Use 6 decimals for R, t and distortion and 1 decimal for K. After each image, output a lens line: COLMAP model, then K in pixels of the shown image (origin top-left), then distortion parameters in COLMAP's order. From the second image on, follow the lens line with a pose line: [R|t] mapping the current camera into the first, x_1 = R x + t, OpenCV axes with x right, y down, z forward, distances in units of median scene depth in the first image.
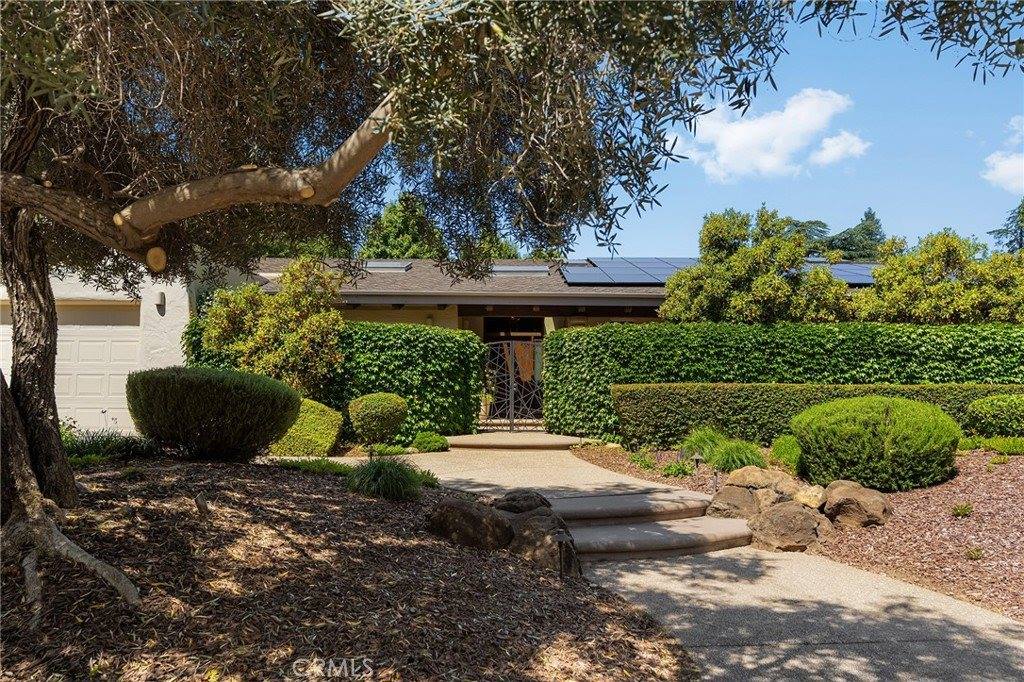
lens RADIAL K [[680.8, 0, 515.4], [0, 680.8, 345.9], [0, 0, 1]] dist [0.000543, 0.002624]
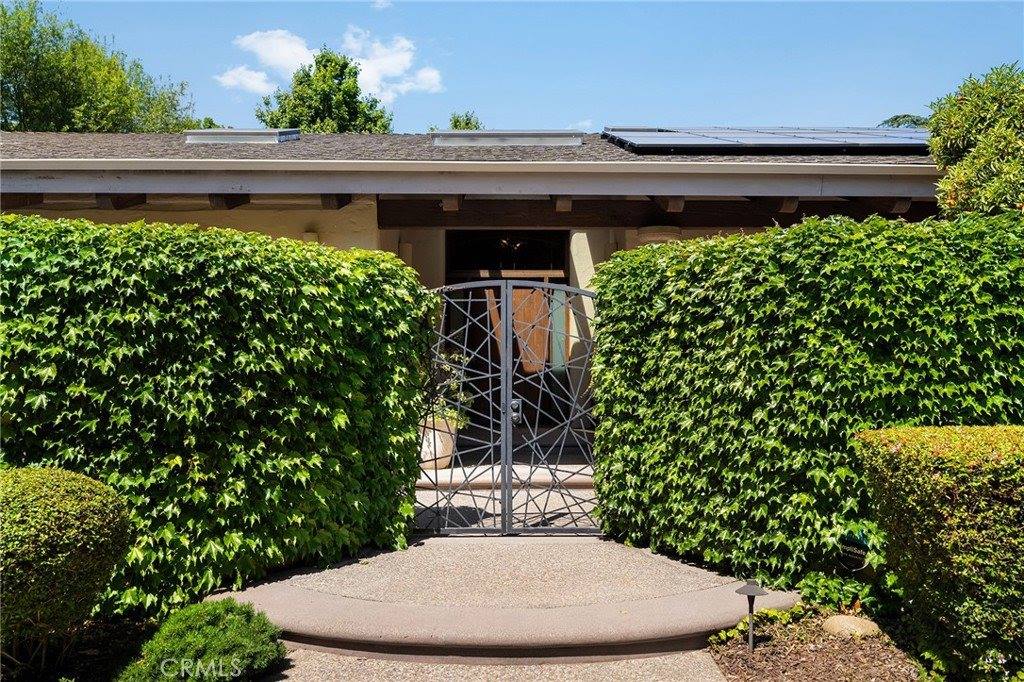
lens RADIAL K [[953.3, 0, 538.6], [0, 953.3, 349.0], [0, 0, 1]] dist [0.009591, 0.000000]
pose [[0.999415, -0.006718, 0.033541, -0.005331], [0.004987, 0.998665, 0.051423, 0.003454], [-0.033841, -0.051226, 0.998114, 0.556727]]
